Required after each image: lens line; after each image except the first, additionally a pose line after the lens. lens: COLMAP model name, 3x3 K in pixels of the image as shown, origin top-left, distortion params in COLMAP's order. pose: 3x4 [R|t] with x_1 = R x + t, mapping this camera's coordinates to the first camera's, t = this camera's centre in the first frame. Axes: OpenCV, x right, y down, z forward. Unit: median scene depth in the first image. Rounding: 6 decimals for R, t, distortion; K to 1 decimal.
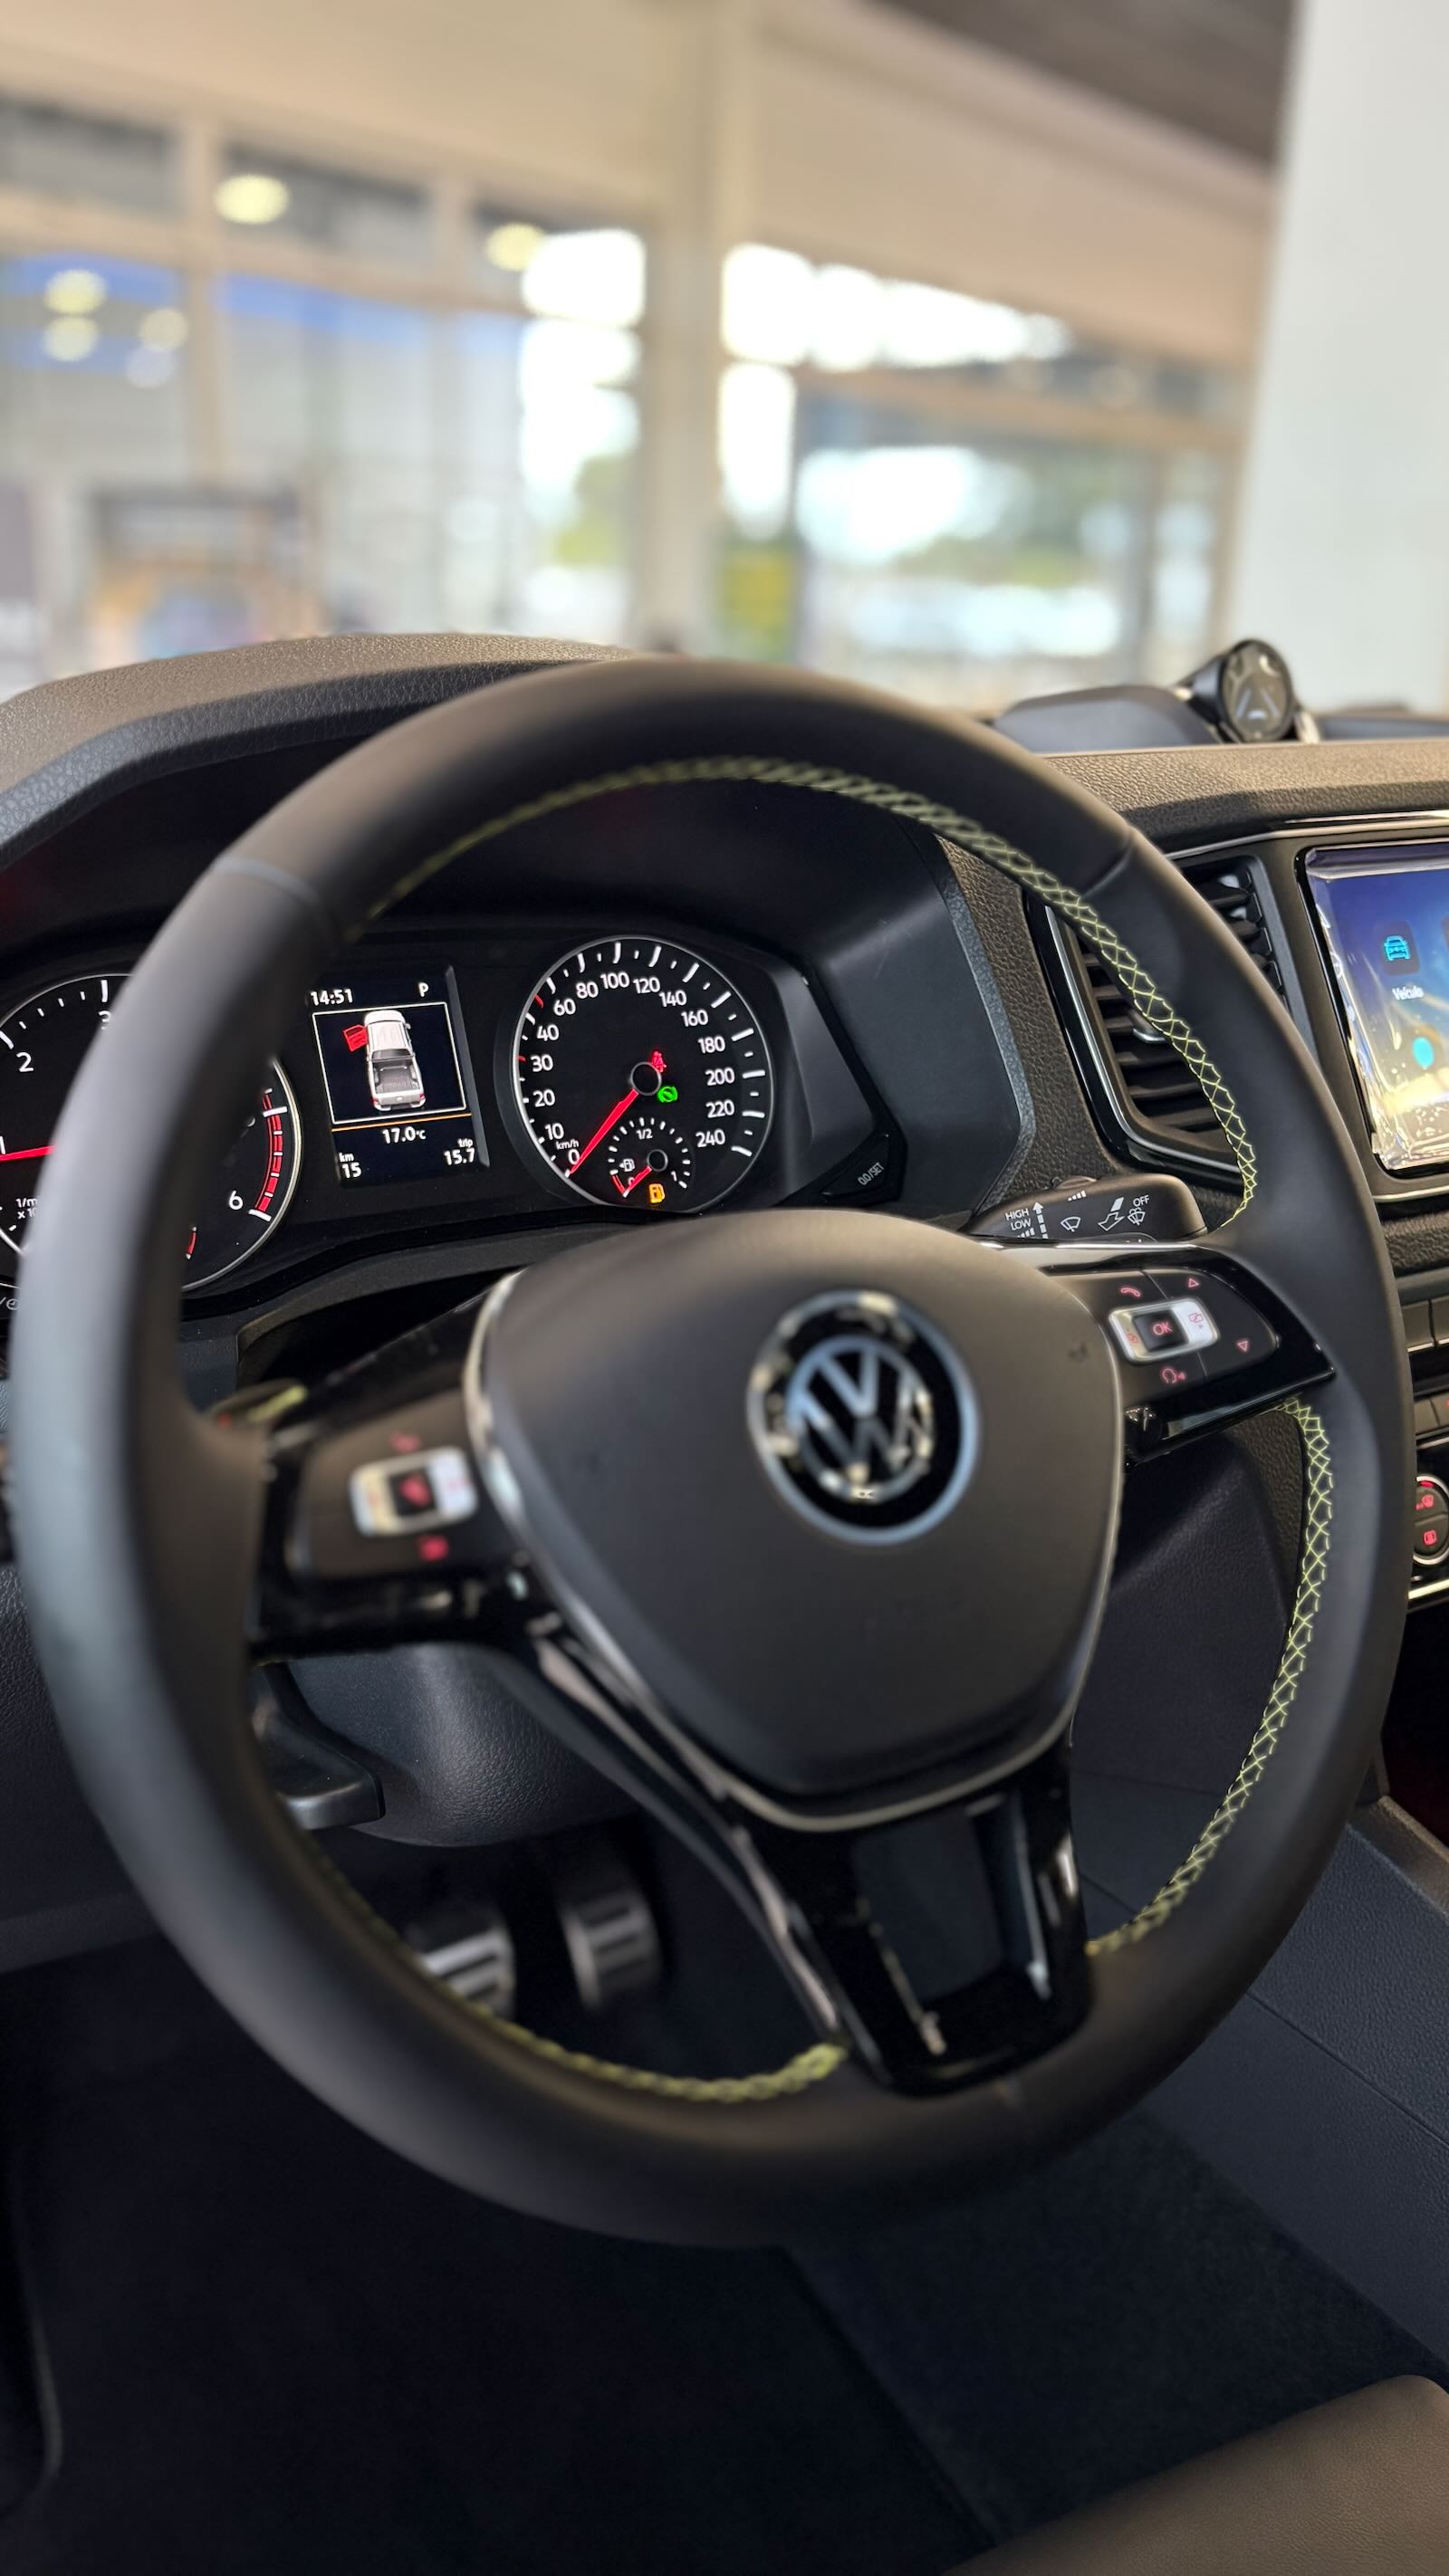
lens RADIAL K [[1943.8, 0, 691.1], [0, 1943.8, 1297.0], [0, 0, 1]] dist [0.086379, -0.174259]
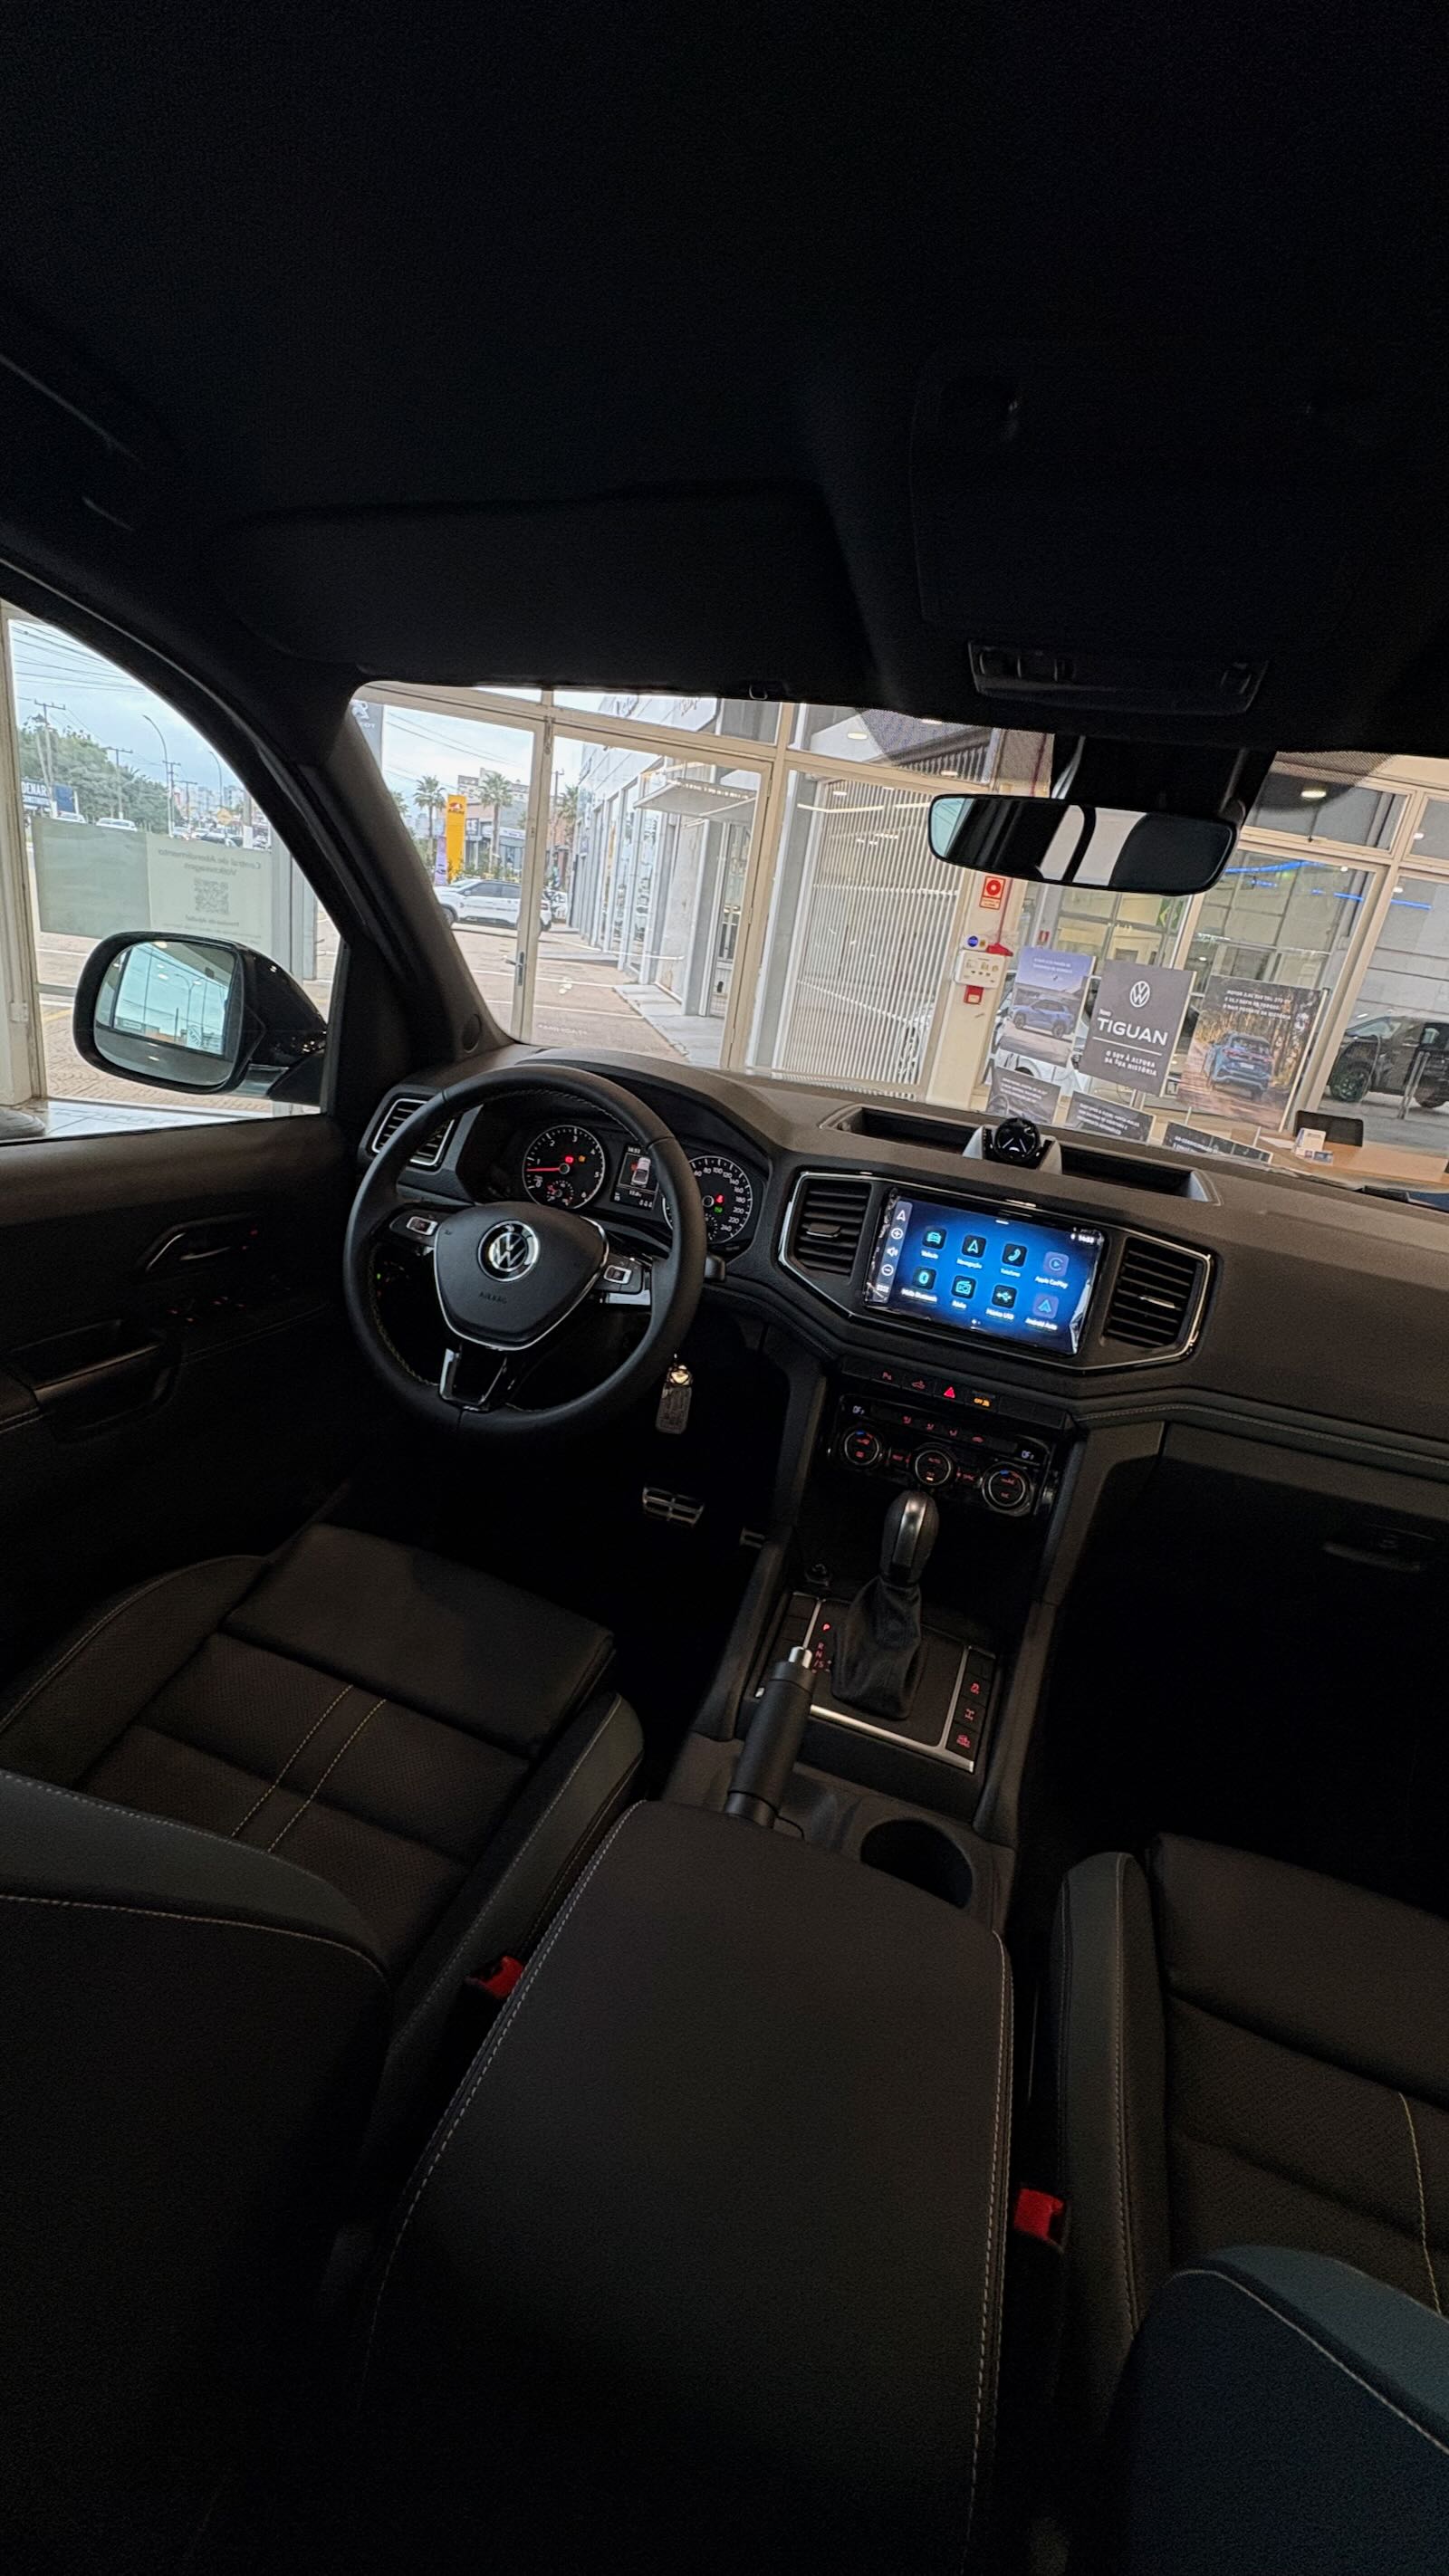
lens RADIAL K [[1015.5, 0, 727.1], [0, 1015.5, 1290.5], [0, 0, 1]] dist [-0.001027, 0.000008]
pose [[0.656816, 0.329084, -0.678452, 1.200431], [-0.372108, 0.924013, 0.087952, -0.140743], [0.655842, 0.194689, 0.729361, -0.149111]]
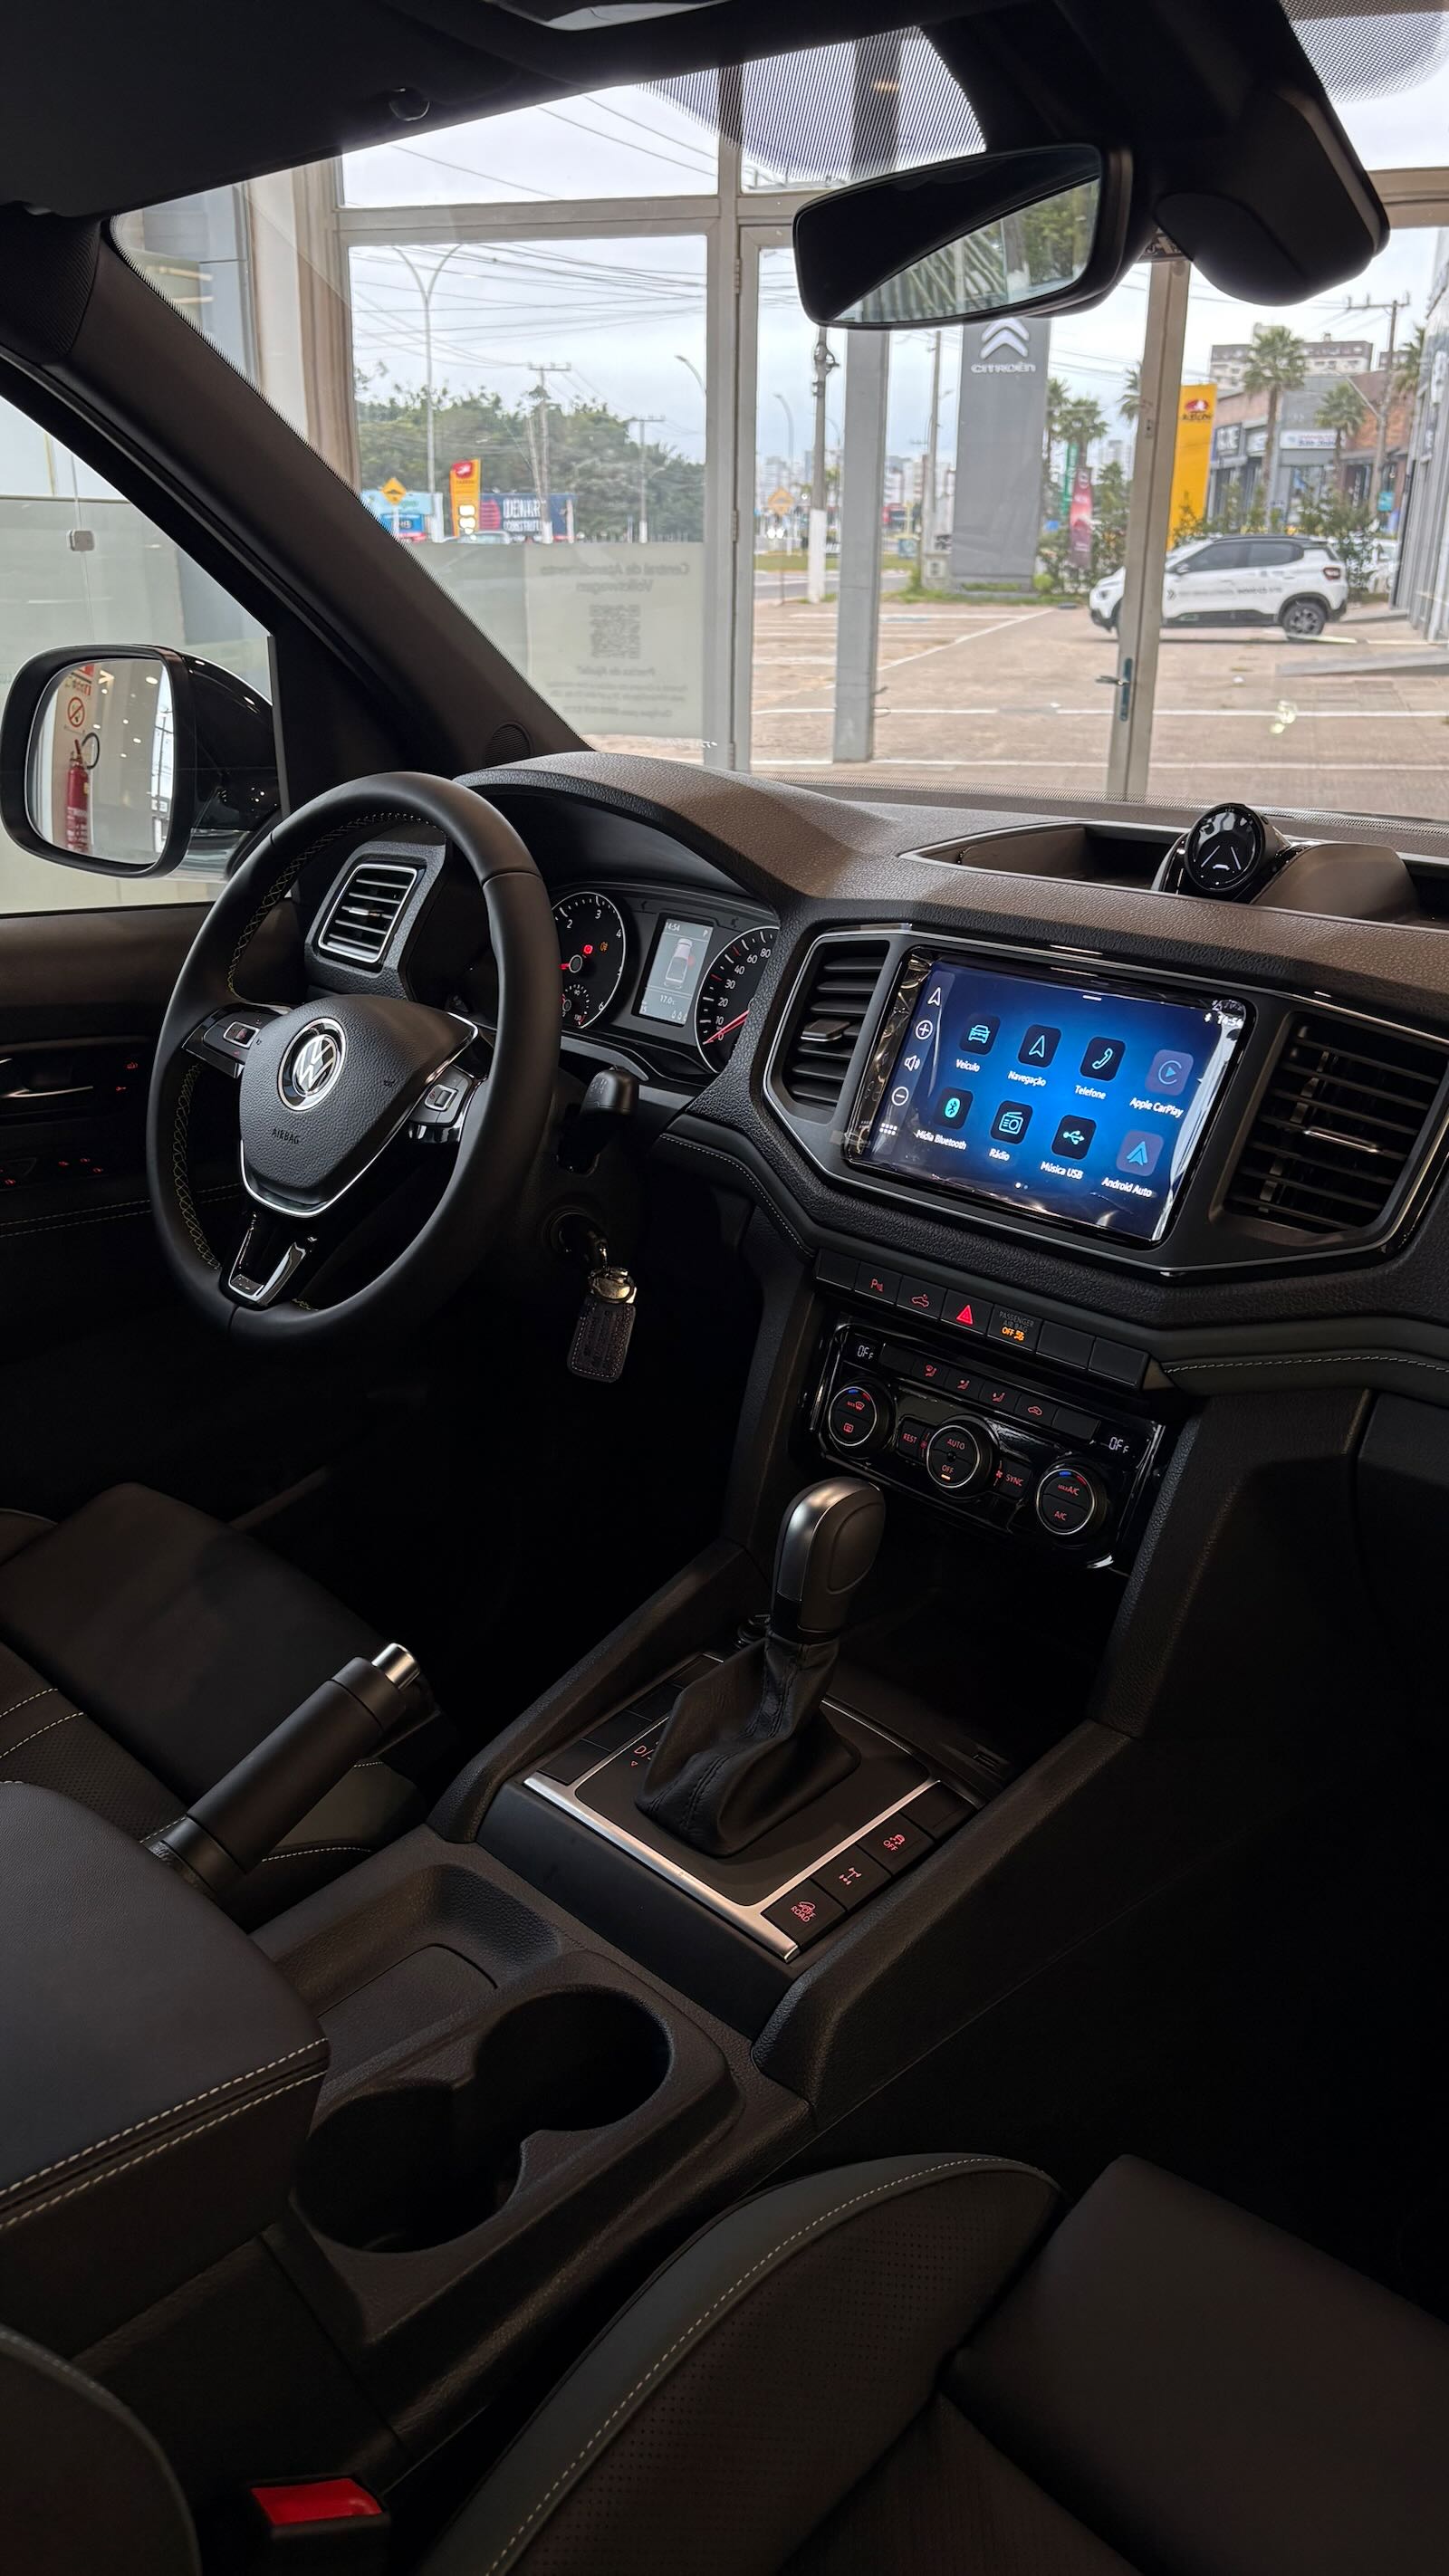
lens RADIAL K [[1926.6, 0, 718.2], [0, 1926.6, 1304.4], [0, 0, 1]] dist [0.062999, -0.075499]
pose [[0.244446, 0.335993, -0.909590, 1.762227], [-0.322860, 0.912726, 0.250385, -0.310165], [0.914335, 0.232465, 0.331591, 0.452903]]
